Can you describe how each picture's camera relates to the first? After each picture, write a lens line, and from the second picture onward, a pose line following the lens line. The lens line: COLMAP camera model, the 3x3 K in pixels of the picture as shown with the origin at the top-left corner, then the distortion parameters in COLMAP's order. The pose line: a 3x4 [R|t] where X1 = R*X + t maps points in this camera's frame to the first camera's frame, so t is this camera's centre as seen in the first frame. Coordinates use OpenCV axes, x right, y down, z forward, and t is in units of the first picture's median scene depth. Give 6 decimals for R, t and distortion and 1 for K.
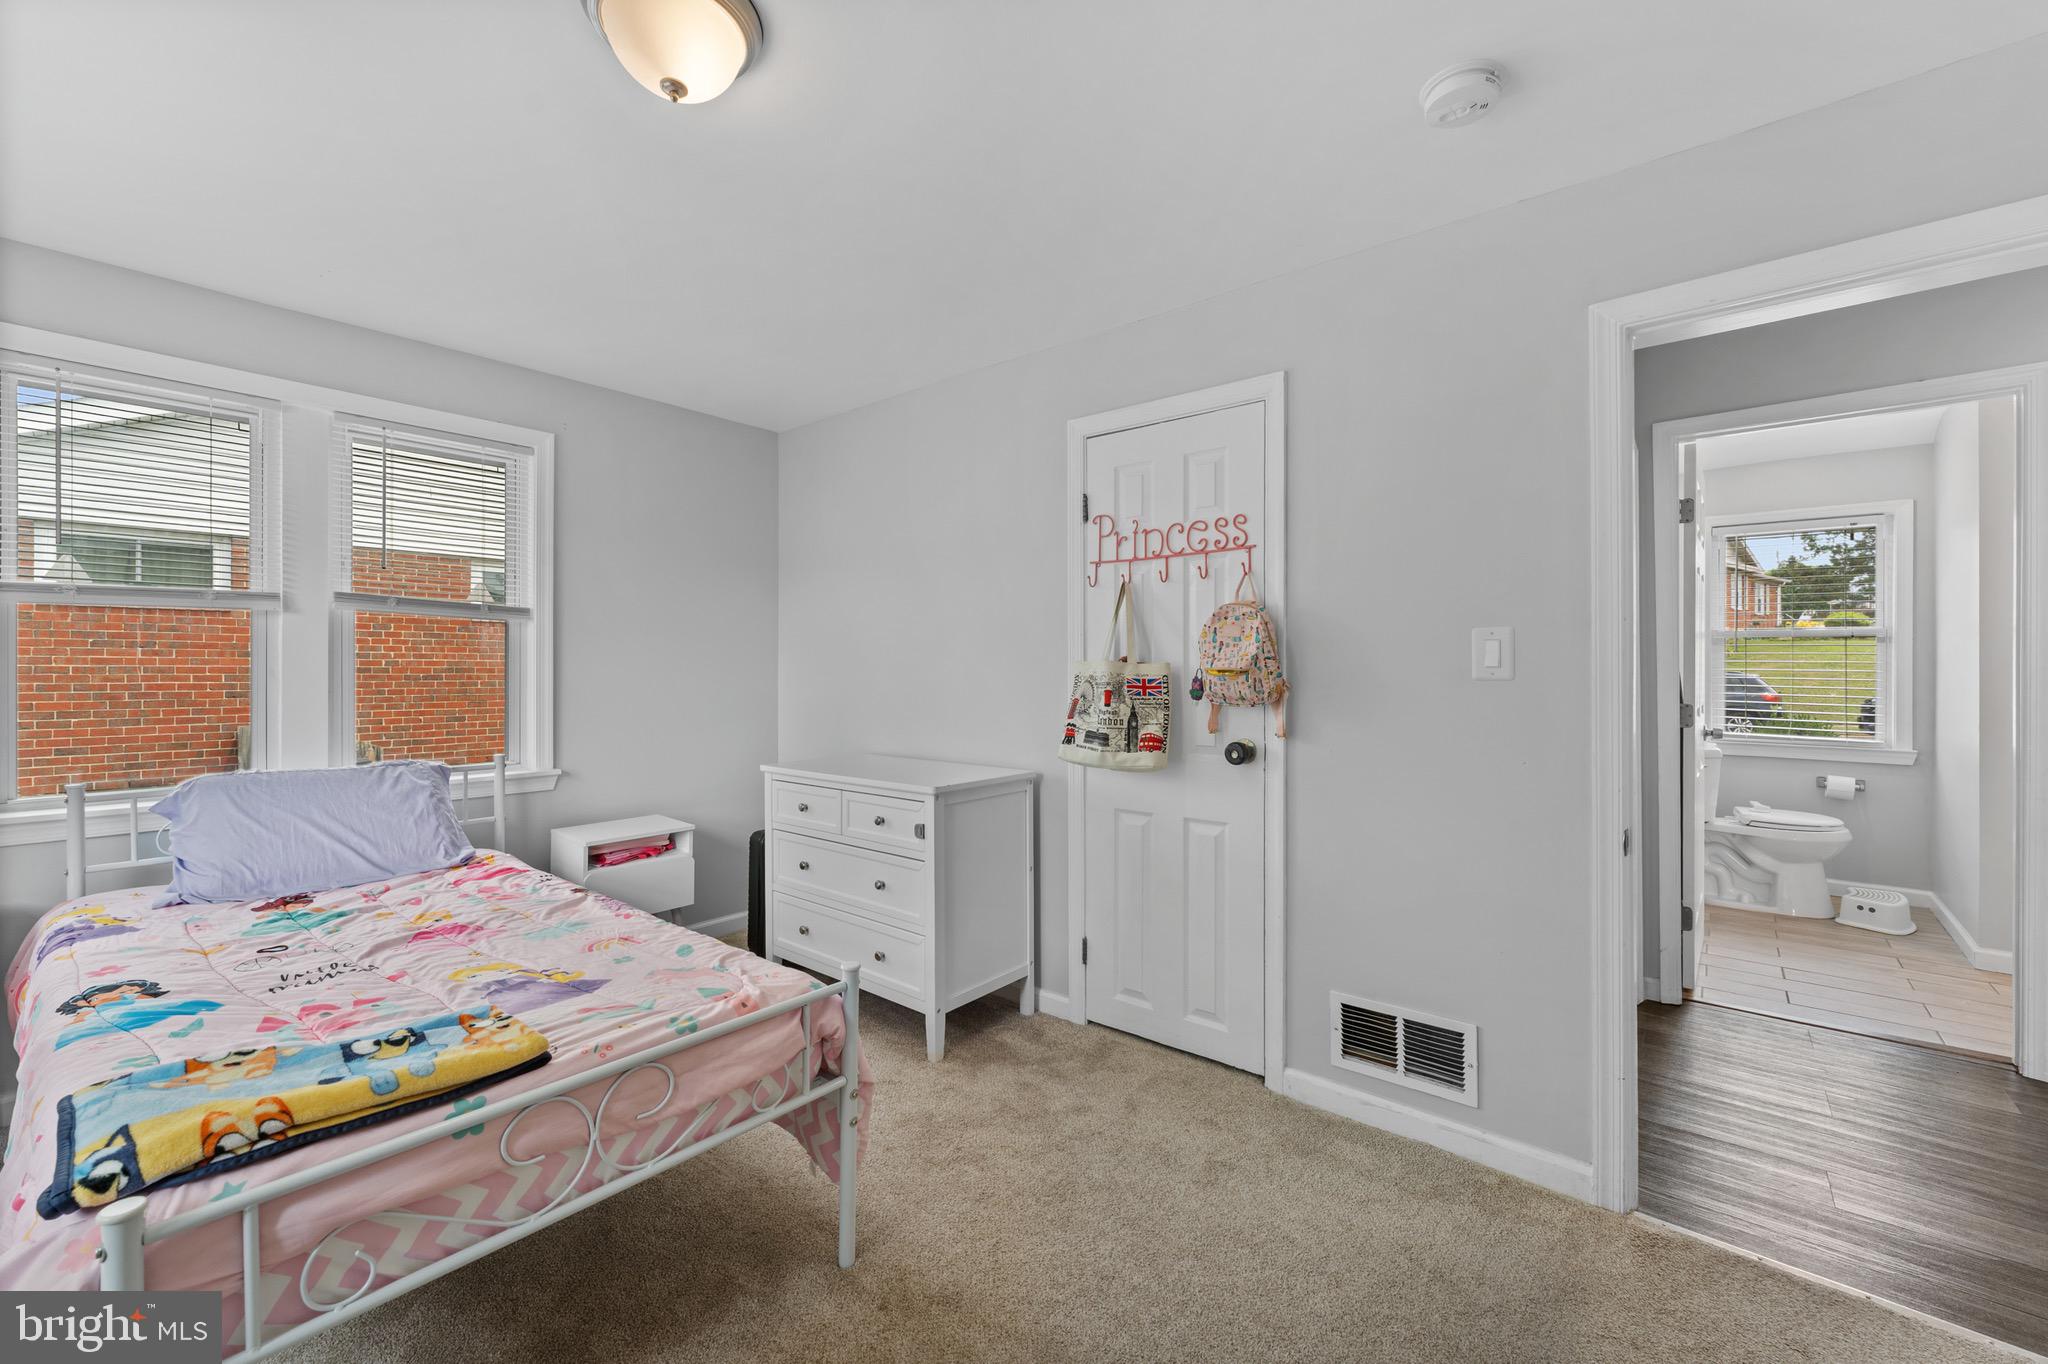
lens RADIAL K [[819.1, 0, 1022.0], [0, 819.1, 671.5], [0, 0, 1]] dist [-0.000141, -0.000212]
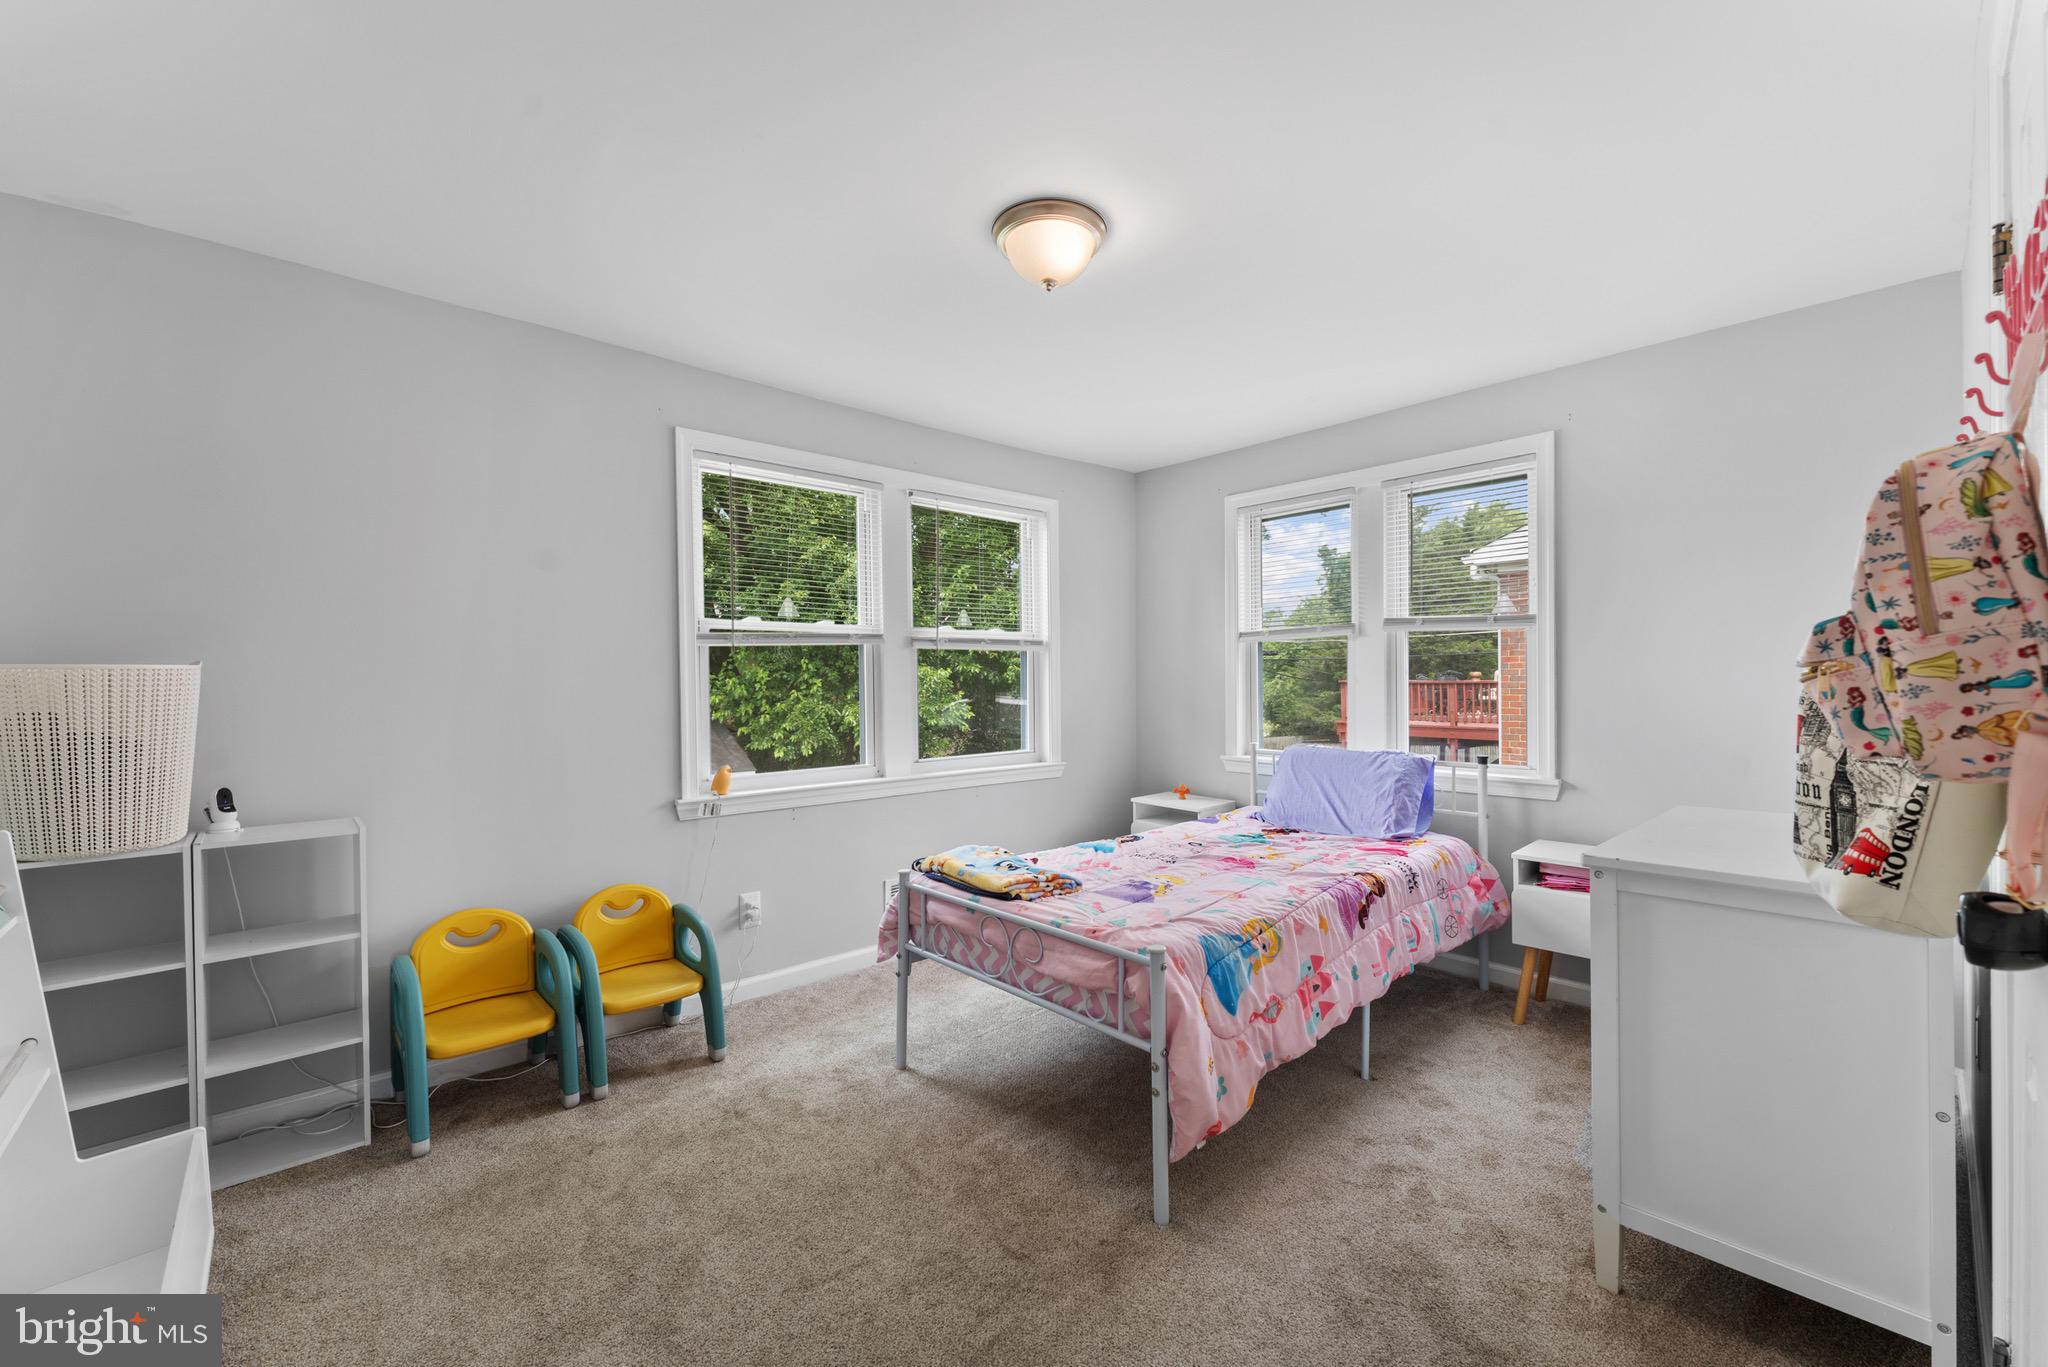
lens RADIAL K [[819.1, 0, 1022.0], [0, 819.1, 673.0], [0, 0, 1]] dist [-0.000141, -0.000212]
pose [[-0.130643, -0.010459, -0.991374, 0.665375], [0.004992, 0.999925, -0.011207, 0.002583], [0.991417, -0.006414, -0.130581, 0.712765]]
